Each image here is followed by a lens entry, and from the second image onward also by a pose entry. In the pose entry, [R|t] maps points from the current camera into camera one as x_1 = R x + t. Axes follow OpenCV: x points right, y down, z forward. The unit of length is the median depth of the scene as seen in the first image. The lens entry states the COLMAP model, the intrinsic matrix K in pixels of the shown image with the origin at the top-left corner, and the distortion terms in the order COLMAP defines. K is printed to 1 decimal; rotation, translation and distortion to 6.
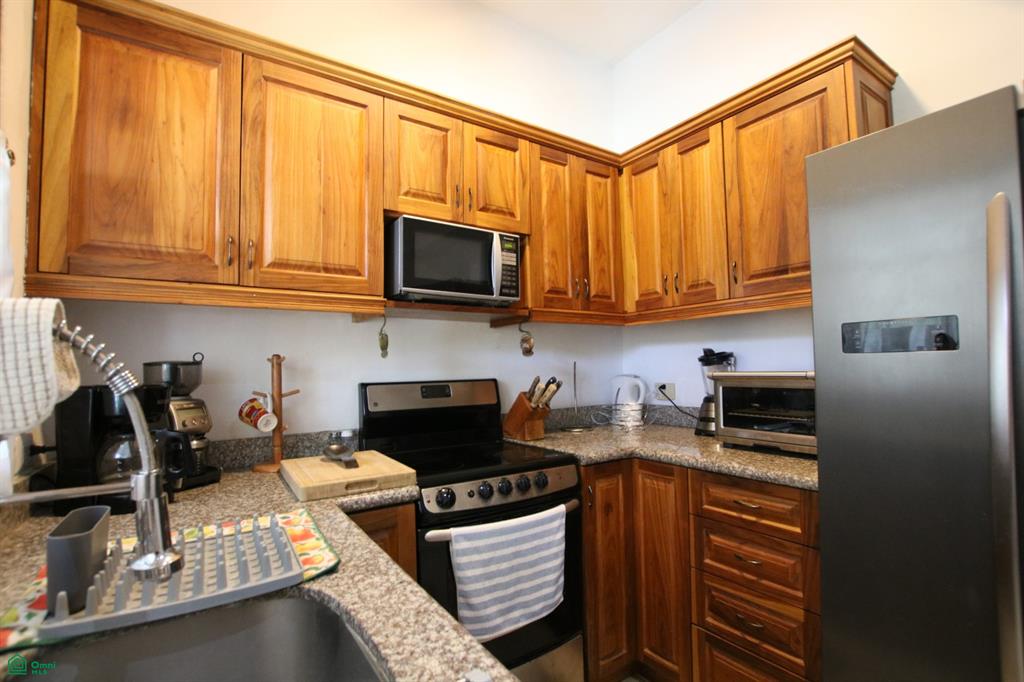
lens RADIAL K [[474.9, 0, 514.1], [0, 474.9, 350.7], [0, 0, 1]] dist [-0.036318, 0.005950]
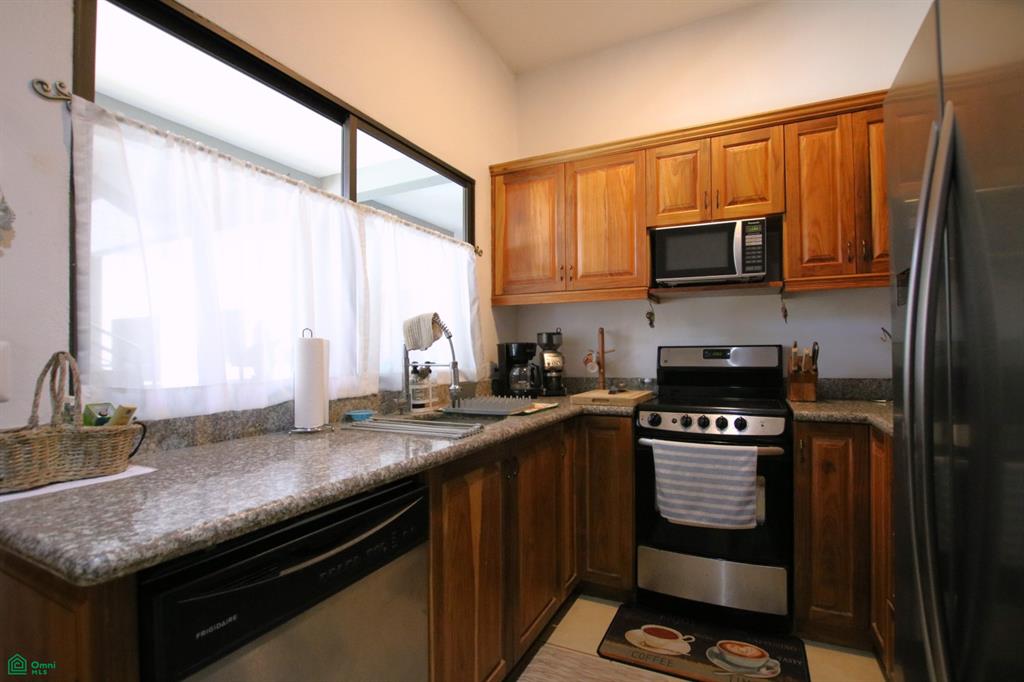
lens RADIAL K [[474.9, 0, 514.1], [0, 474.9, 350.7], [0, 0, 1]] dist [-0.036318, 0.005950]
pose [[0.497299, 0.010921, -0.867510, 0.772841], [0.026848, 0.999248, 0.027970, 0.032425], [0.867163, -0.037200, 0.496632, -0.102124]]
